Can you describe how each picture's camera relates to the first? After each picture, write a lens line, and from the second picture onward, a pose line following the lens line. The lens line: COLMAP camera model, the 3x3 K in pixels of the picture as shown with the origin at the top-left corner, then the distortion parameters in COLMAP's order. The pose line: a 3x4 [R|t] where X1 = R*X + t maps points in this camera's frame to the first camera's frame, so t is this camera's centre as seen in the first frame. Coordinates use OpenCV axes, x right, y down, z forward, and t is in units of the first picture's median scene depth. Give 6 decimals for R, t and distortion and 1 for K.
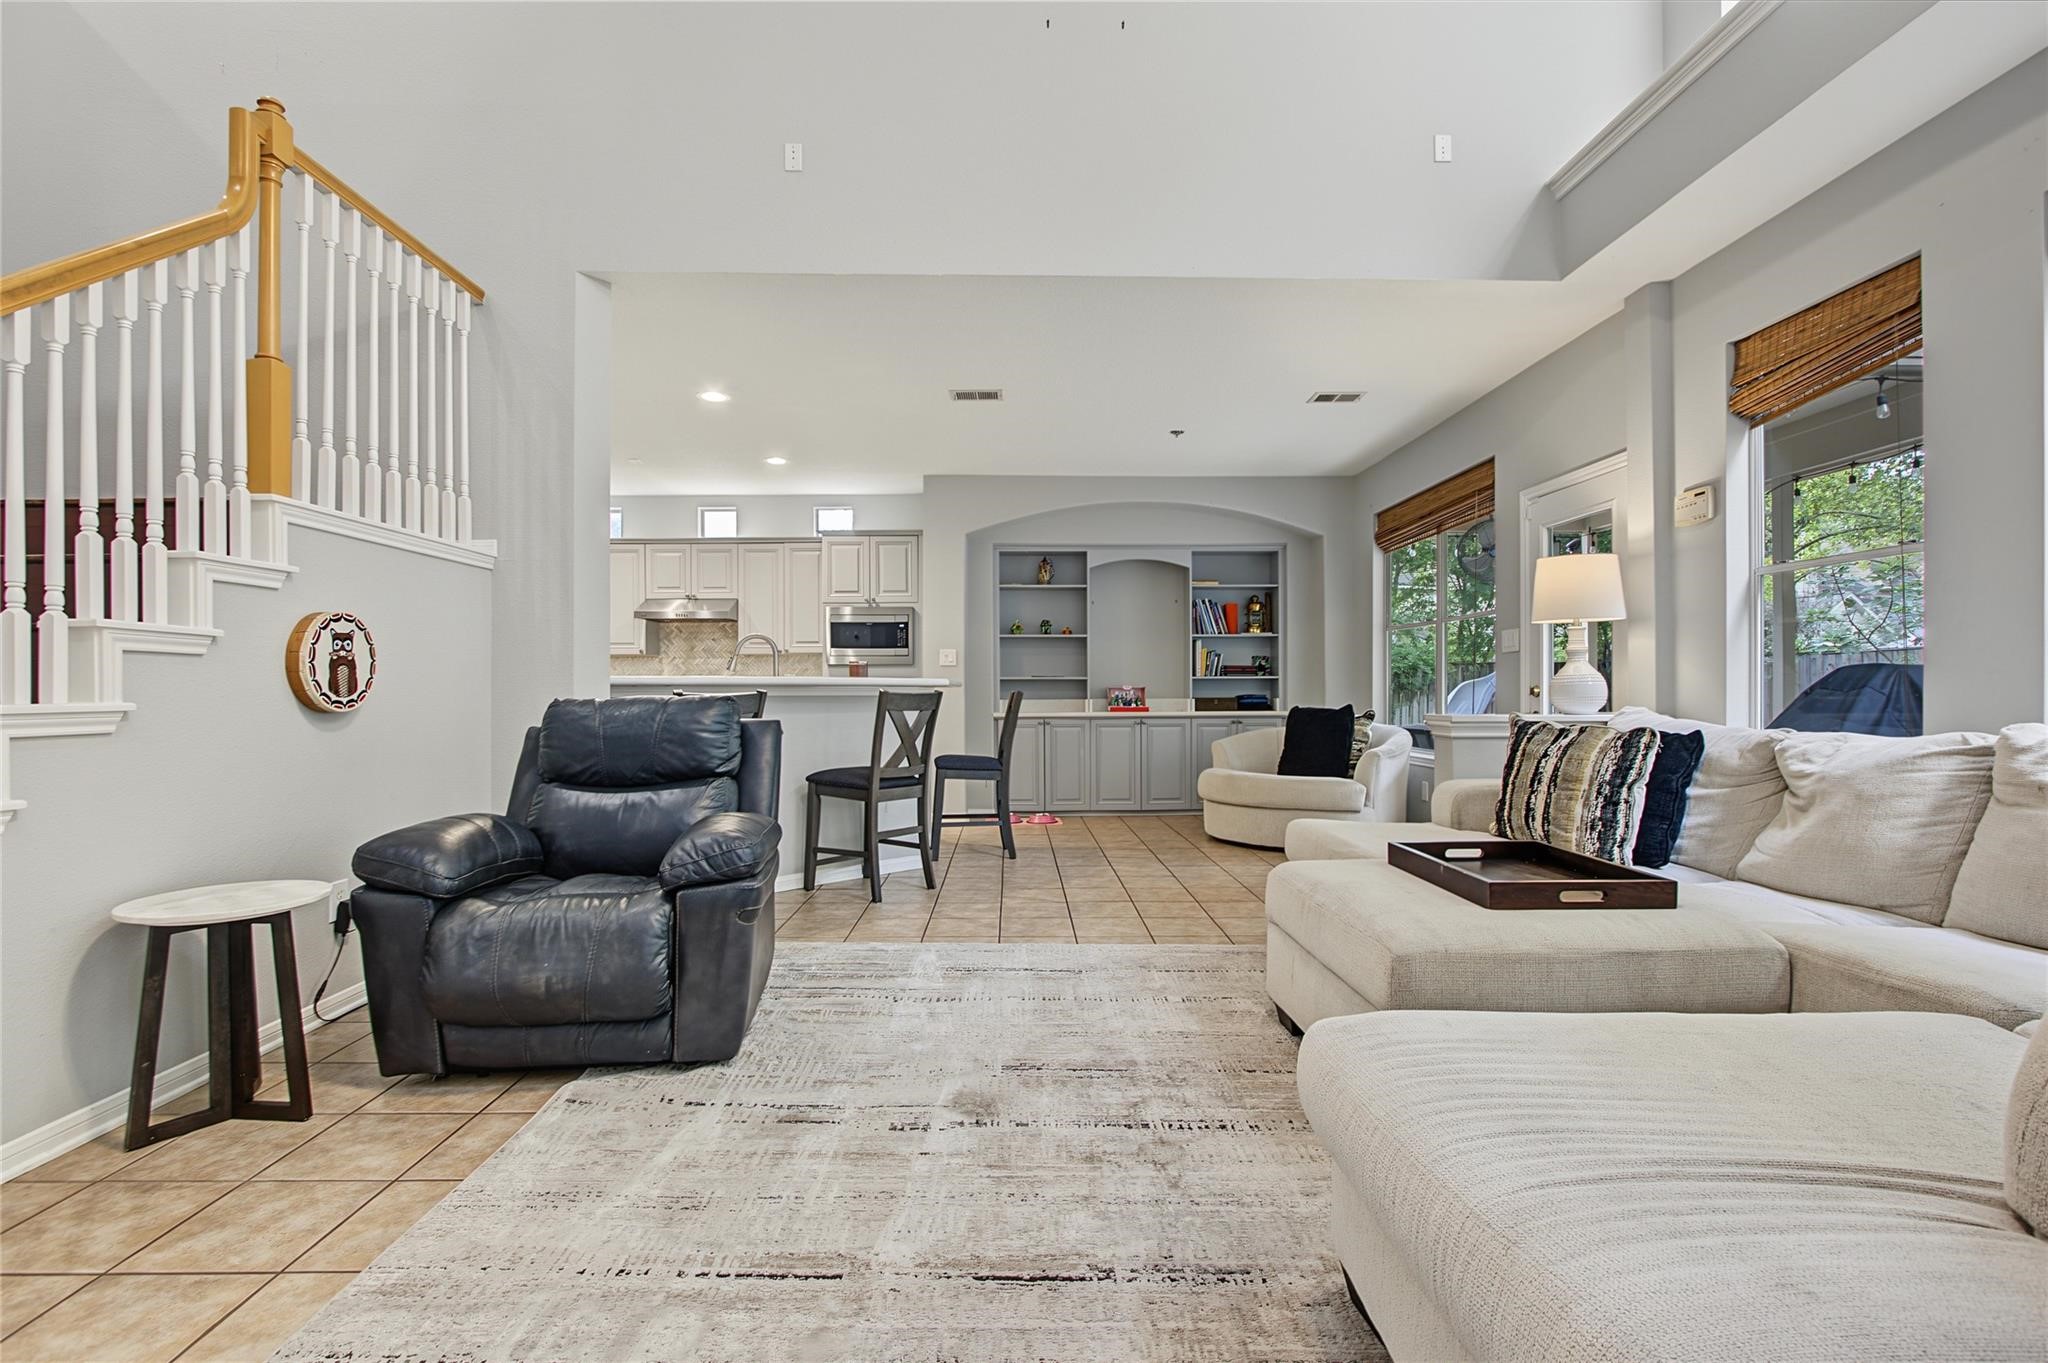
lens RADIAL K [[941.6, 0, 1018.3], [0, 941.6, 687.9], [0, 0, 1]] dist [-0.018888, 0.003797]
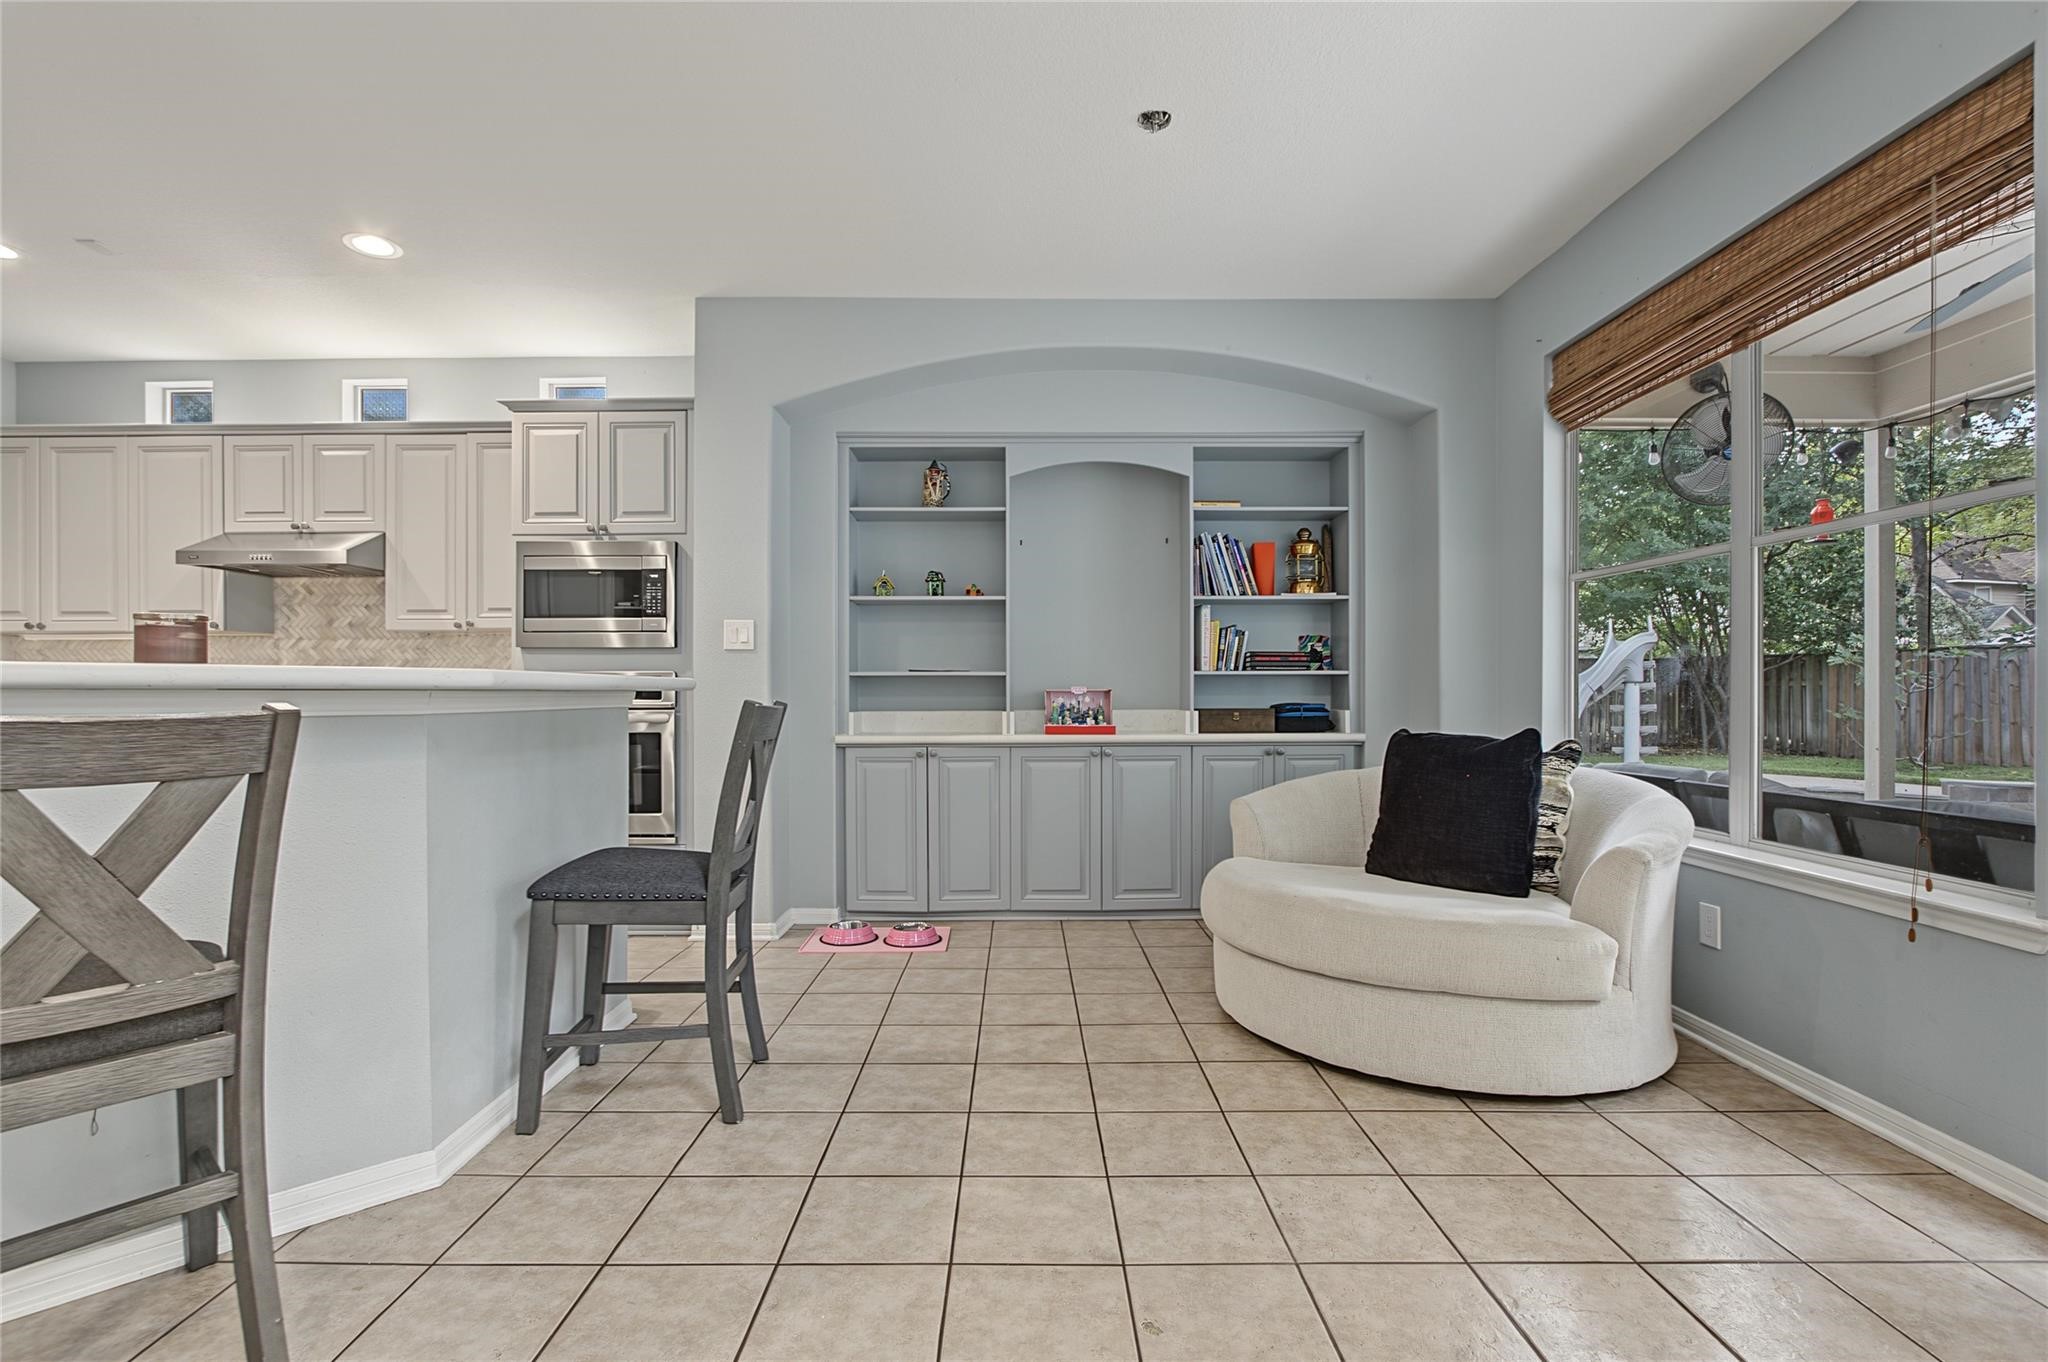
lens RADIAL K [[941.6, 0, 1022.7], [0, 941.6, 686.3], [0, 0, 1]] dist [-0.018888, 0.003797]
pose [[0.999984, 0.001440, -0.005543, 0.087454], [-0.001451, 0.999997, -0.001939, -0.001699], [0.005541, 0.001947, 0.999983, 0.446453]]
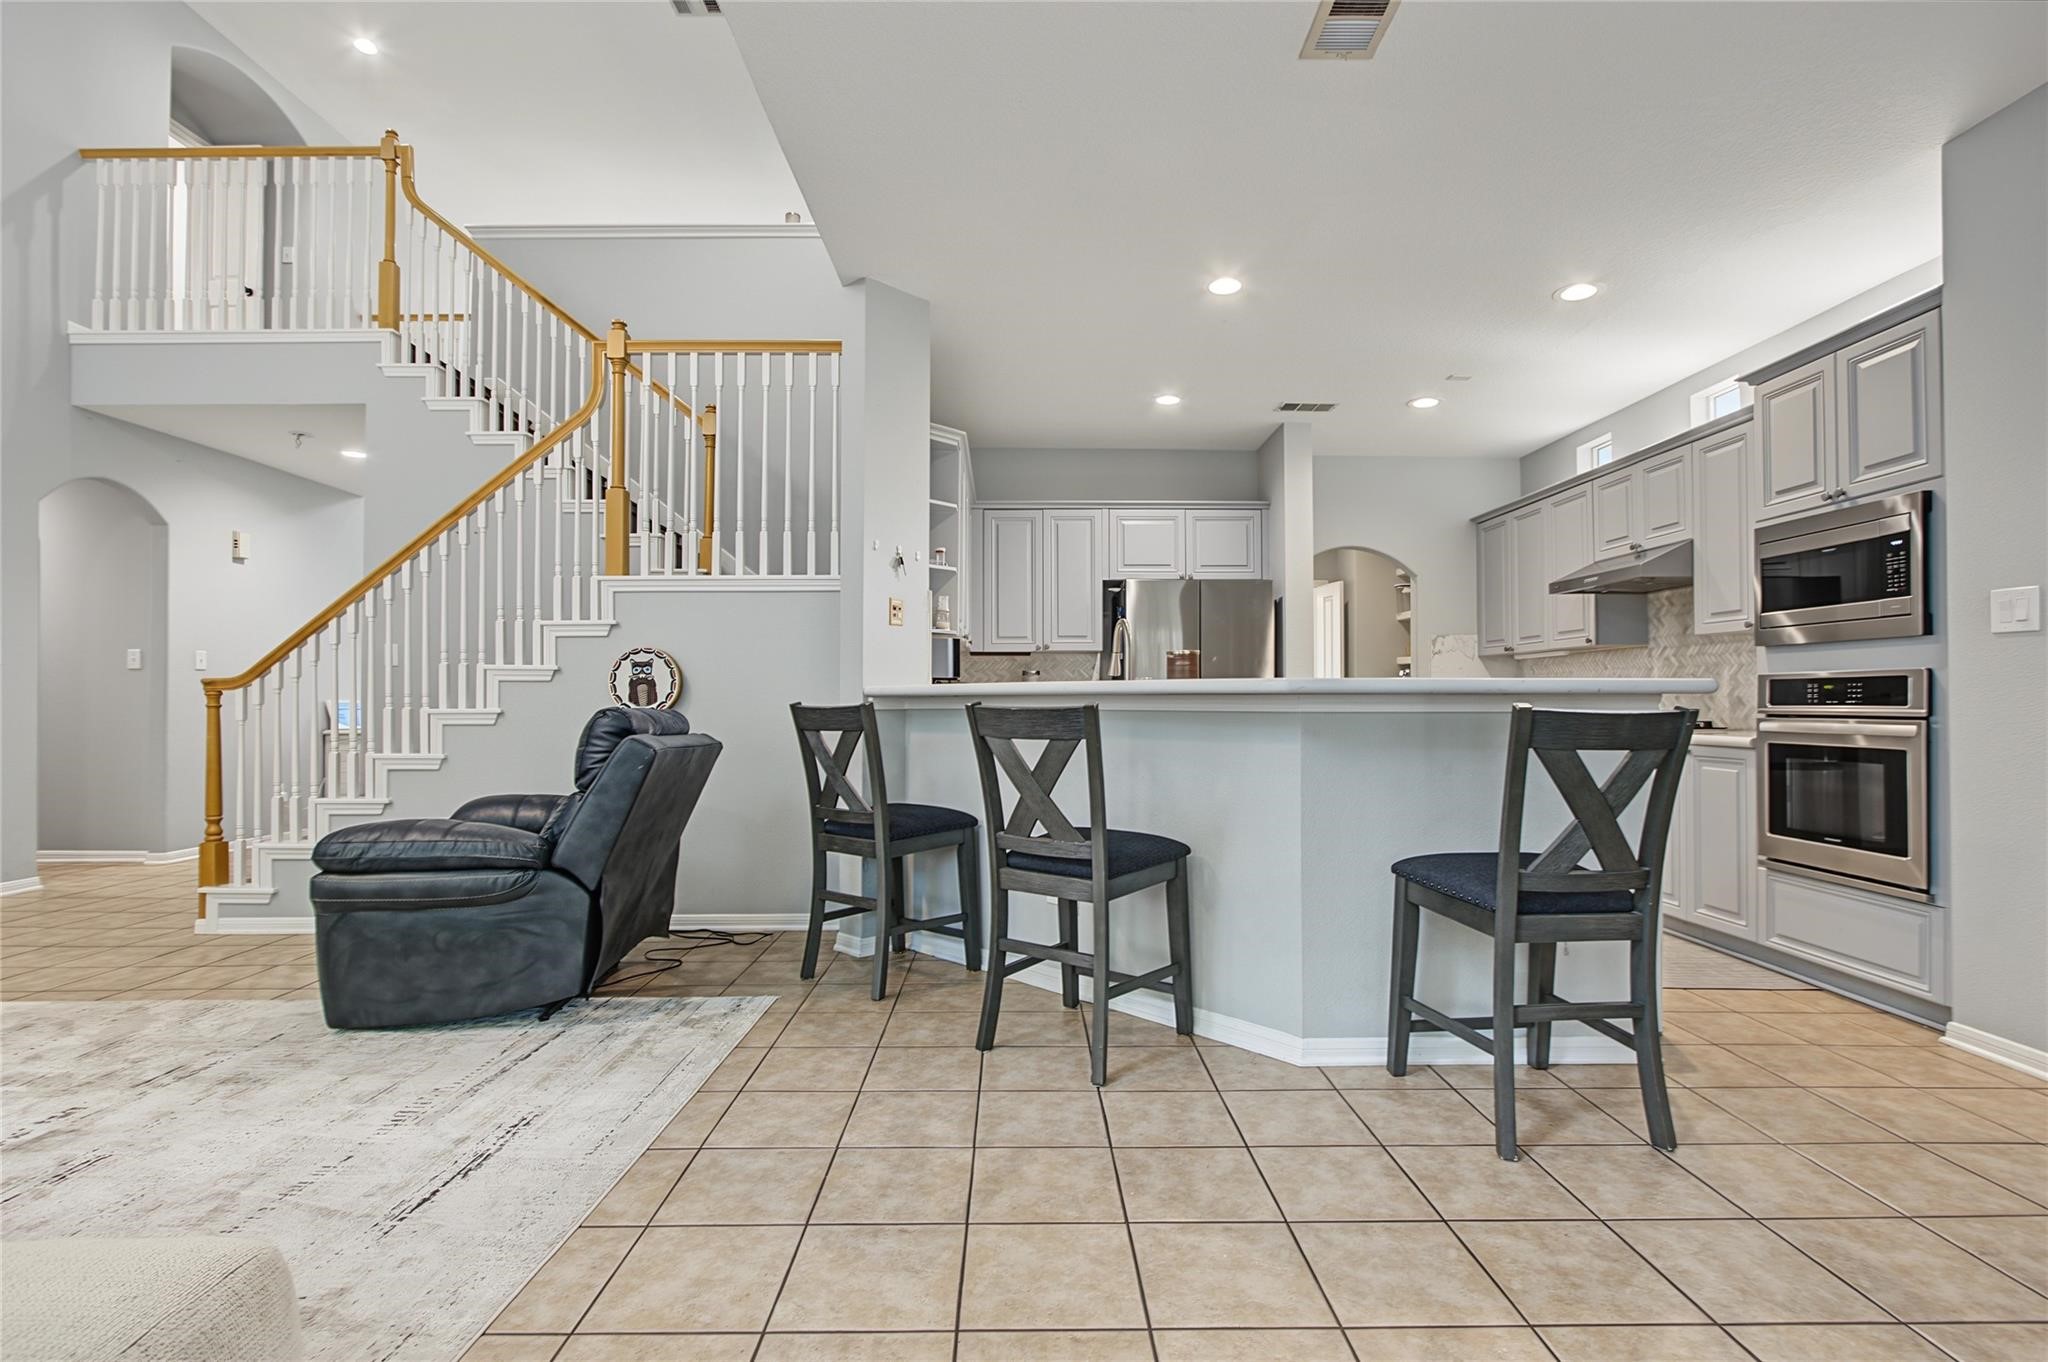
lens RADIAL K [[941.6, 0, 1025.5], [0, 941.6, 688.1], [0, 0, 1]] dist [-0.018888, 0.003797]
pose [[-0.001789, -0.009262, -0.999956, 0.269902], [0.004863, 0.999945, -0.009270, -0.000614], [0.999987, -0.004879, -0.001743, 0.601198]]
